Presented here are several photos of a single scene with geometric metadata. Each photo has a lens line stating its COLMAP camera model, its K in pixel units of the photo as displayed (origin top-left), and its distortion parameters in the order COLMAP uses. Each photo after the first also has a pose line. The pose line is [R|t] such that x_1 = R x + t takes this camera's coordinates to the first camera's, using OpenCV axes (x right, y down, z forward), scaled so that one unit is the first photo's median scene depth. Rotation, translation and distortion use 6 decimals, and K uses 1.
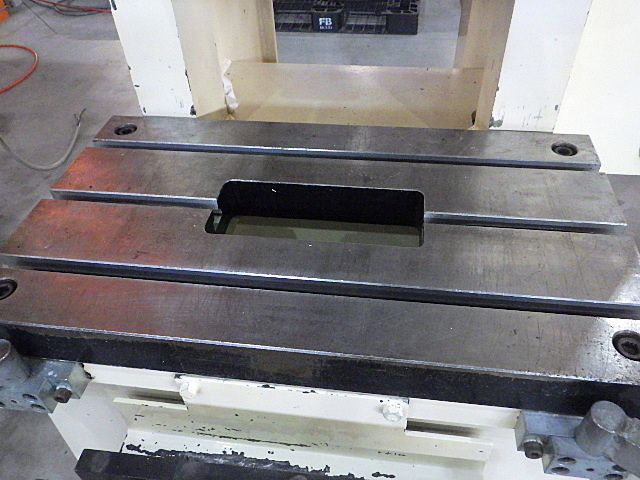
lens RADIAL K [[533.9, 0, 318.5], [0, 533.9, 243.5], [0, 0, 1]] dist [-0.002057, -0.000632]
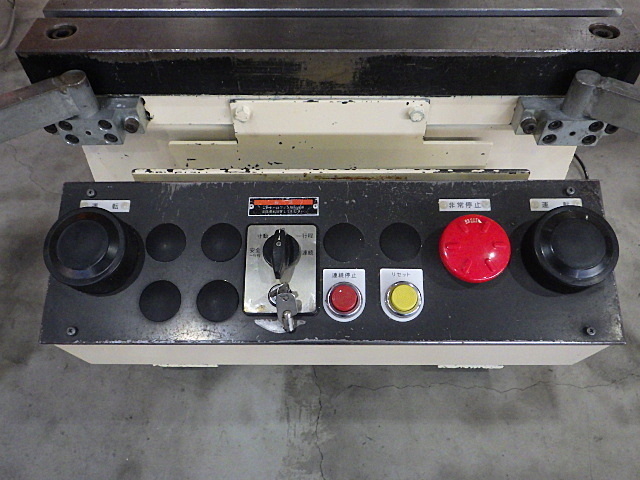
lens RADIAL K [[526.9, 0, 317.5], [0, 526.9, 241.8], [0, 0, 1]] dist [-0.001846, -0.001202]
pose [[0.991175, -0.077826, 0.107305, -0.241939], [0.063298, 0.989131, 0.132712, 0.437799], [-0.116467, -0.124748, 0.985329, -0.204551]]
